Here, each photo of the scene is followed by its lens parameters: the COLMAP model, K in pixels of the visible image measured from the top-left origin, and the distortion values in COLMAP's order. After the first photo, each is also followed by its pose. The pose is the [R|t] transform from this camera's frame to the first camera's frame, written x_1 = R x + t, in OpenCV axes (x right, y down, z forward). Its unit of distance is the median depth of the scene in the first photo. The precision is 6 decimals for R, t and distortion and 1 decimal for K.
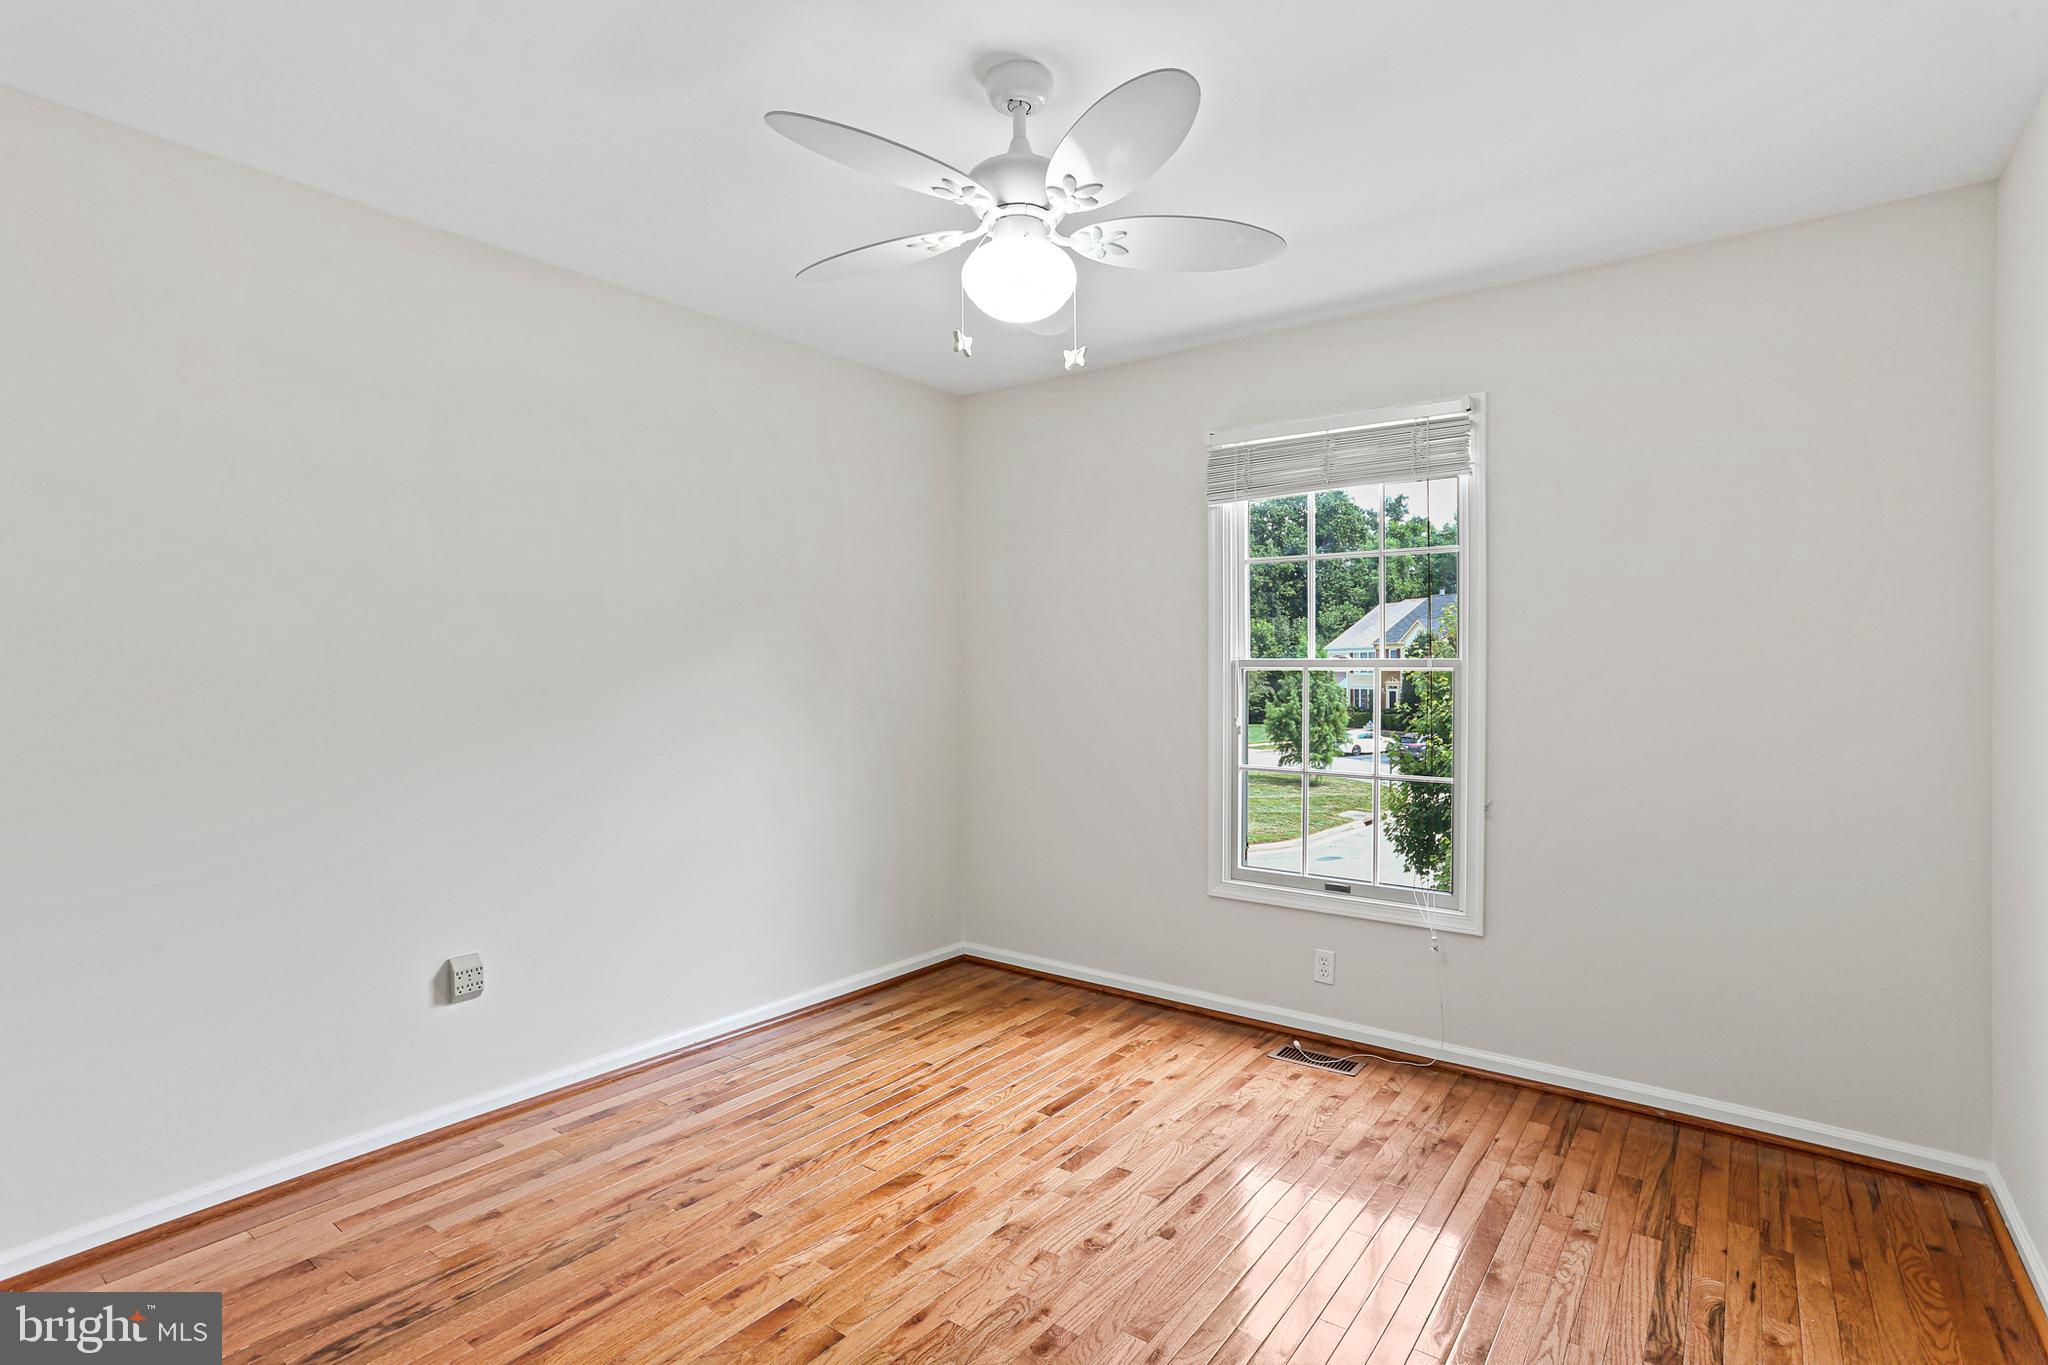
lens RADIAL K [[995.2, 0, 1024.3], [0, 995.2, 671.3], [0, 0, 1]] dist [-0.033330, 0.018071]
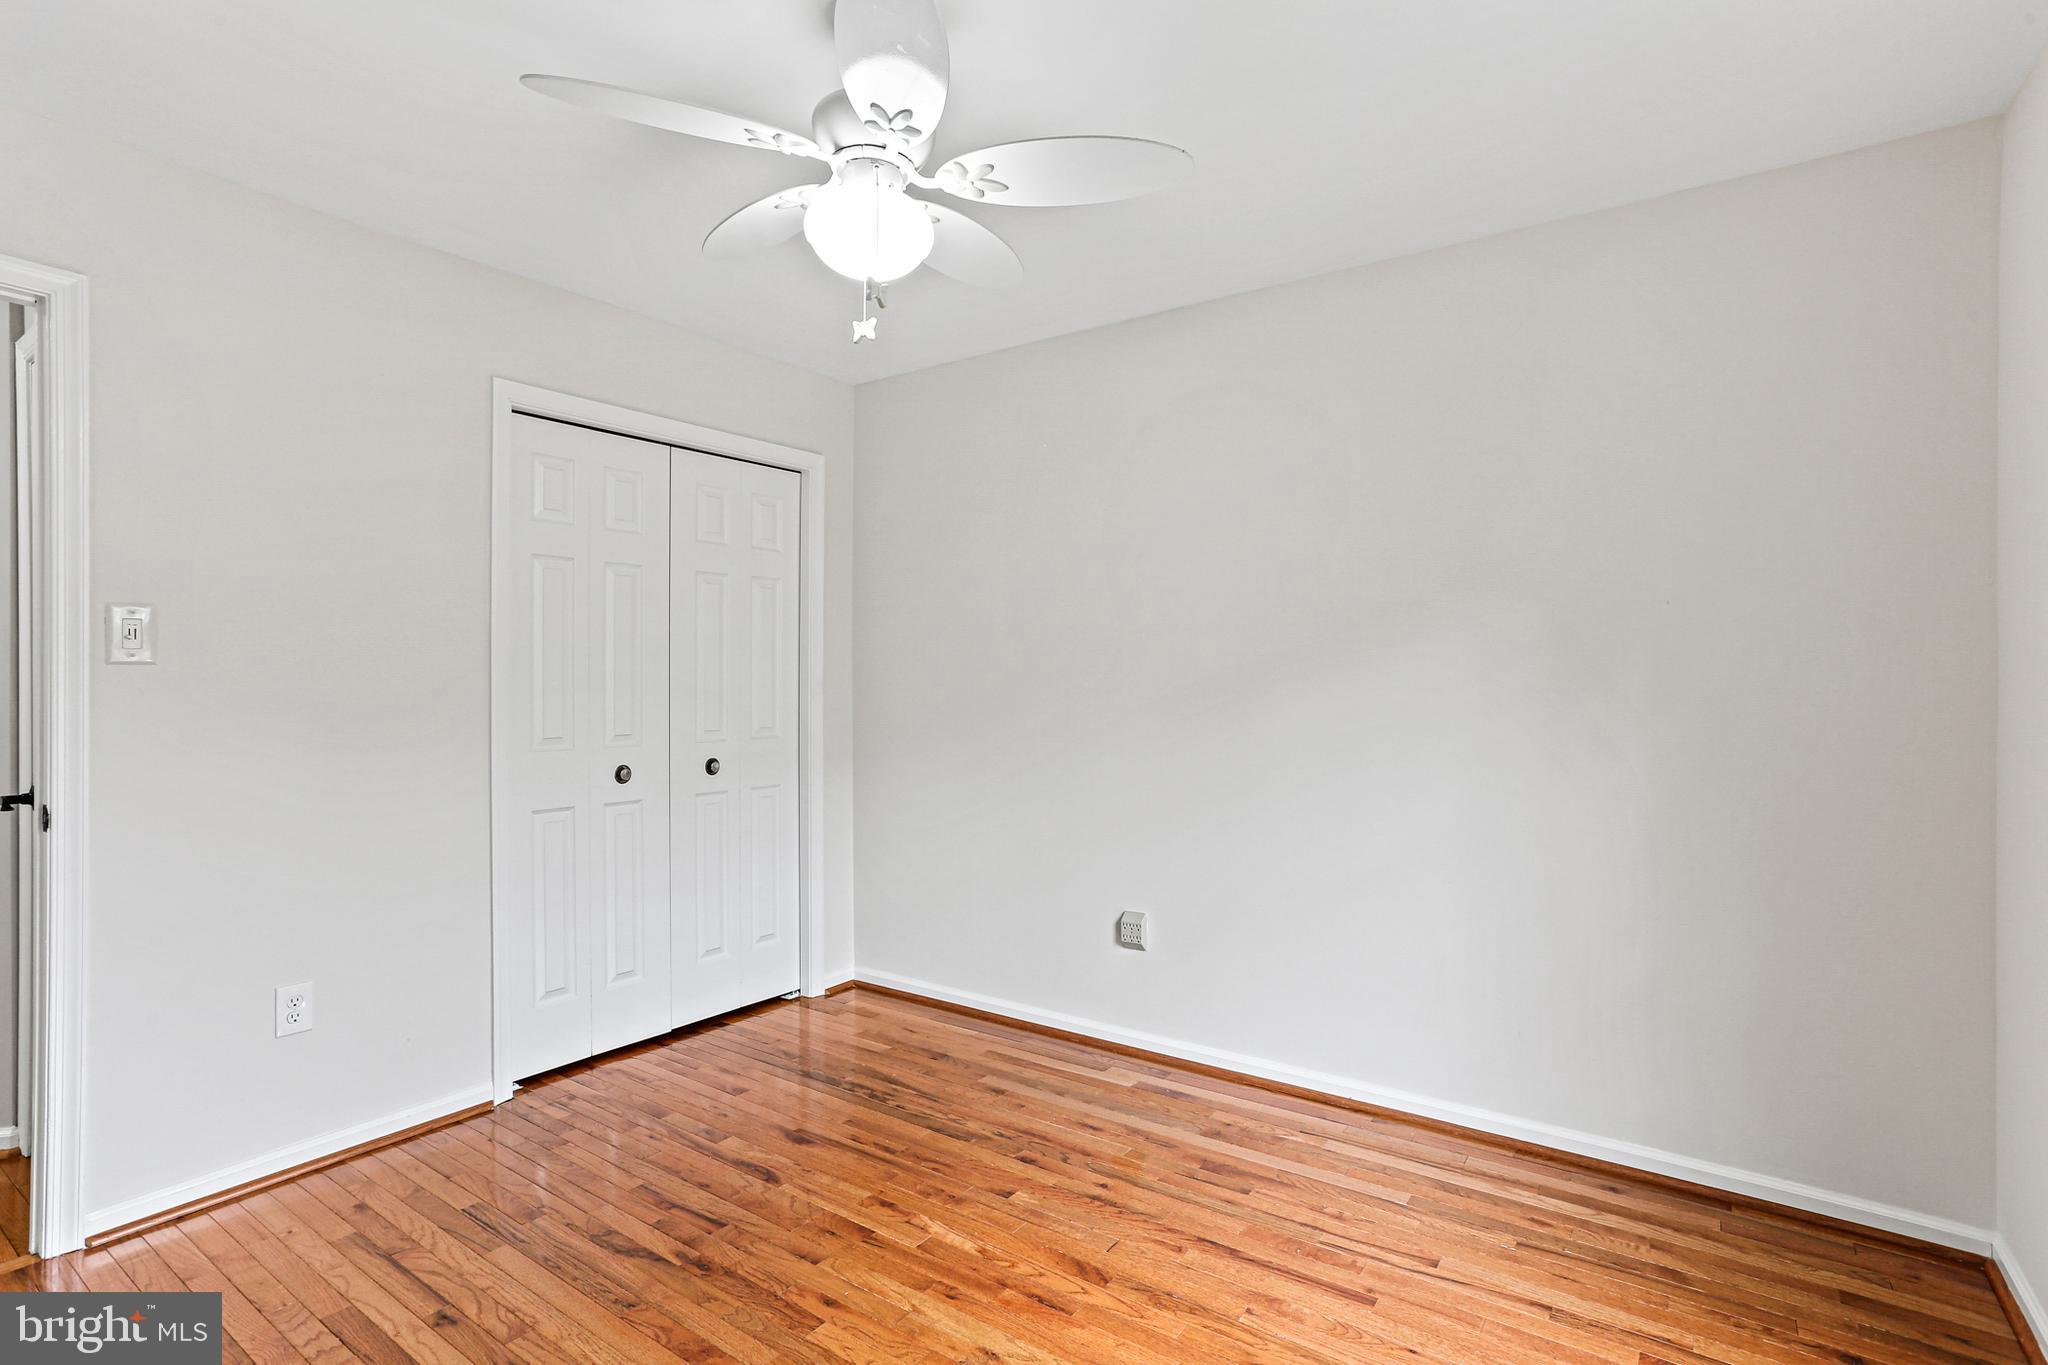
lens RADIAL K [[995.2, 0, 1019.1], [0, 995.2, 681.6], [0, 0, 1]] dist [-0.033330, 0.018071]
pose [[0.028153, -0.003096, -0.999599, 0.739534], [0.001446, 0.999994, -0.003057, 0.007725], [0.999603, -0.001360, 0.028158, 0.928599]]
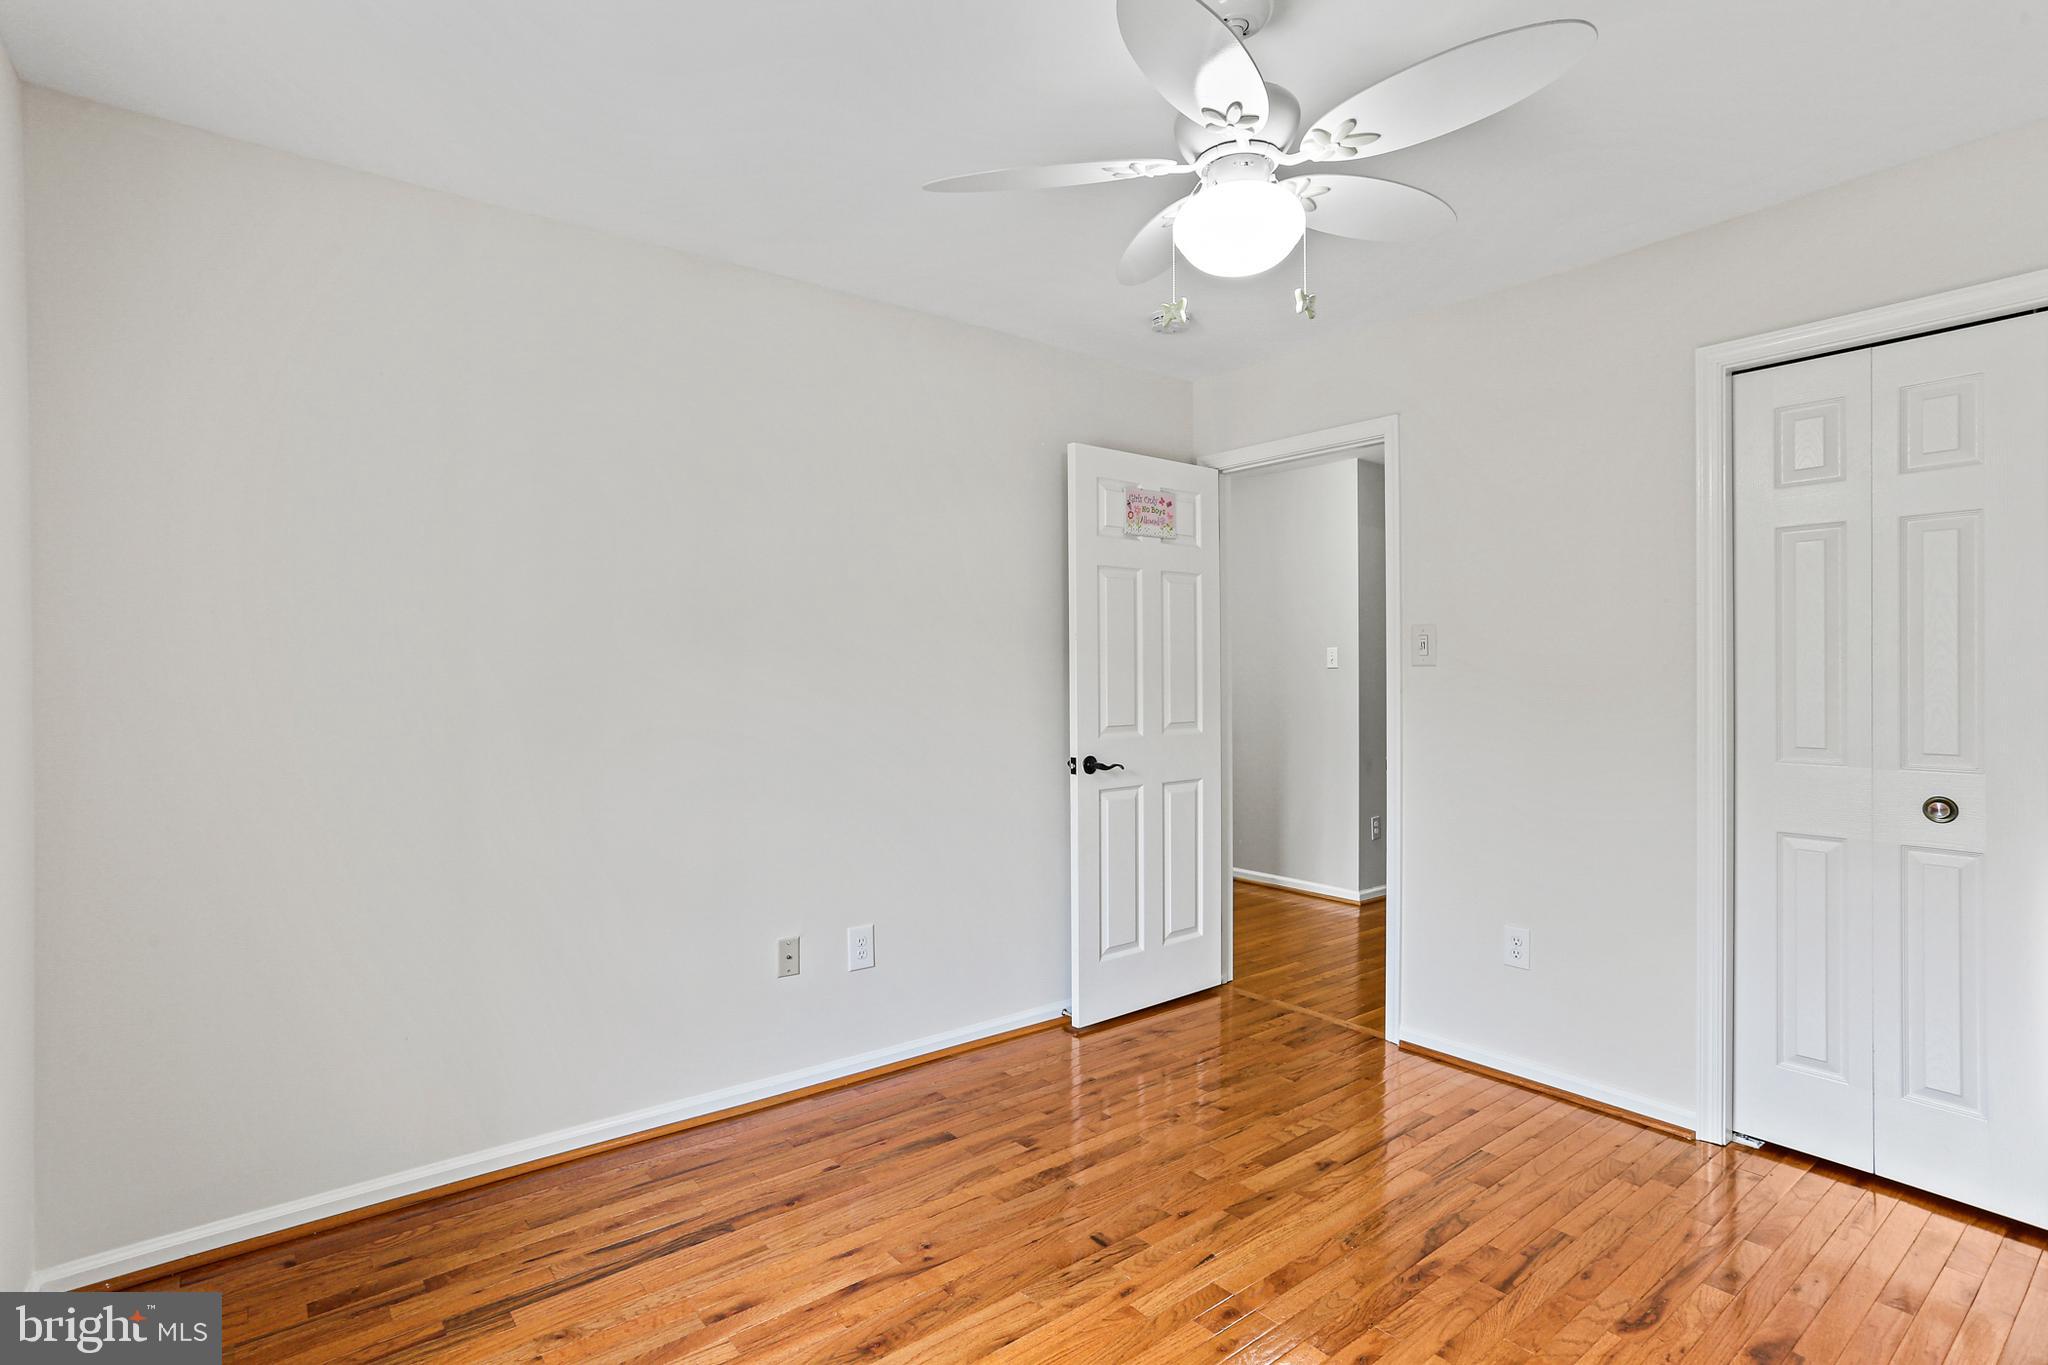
lens RADIAL K [[995.2, 0, 1019.1], [0, 995.2, 682.7], [0, 0, 1]] dist [-0.033330, 0.018071]
pose [[-0.966039, -0.001731, 0.258391, -0.026204], [-0.000313, 0.999985, 0.005529, 0.001206], [-0.258397, 0.005260, -0.966024, 1.582921]]
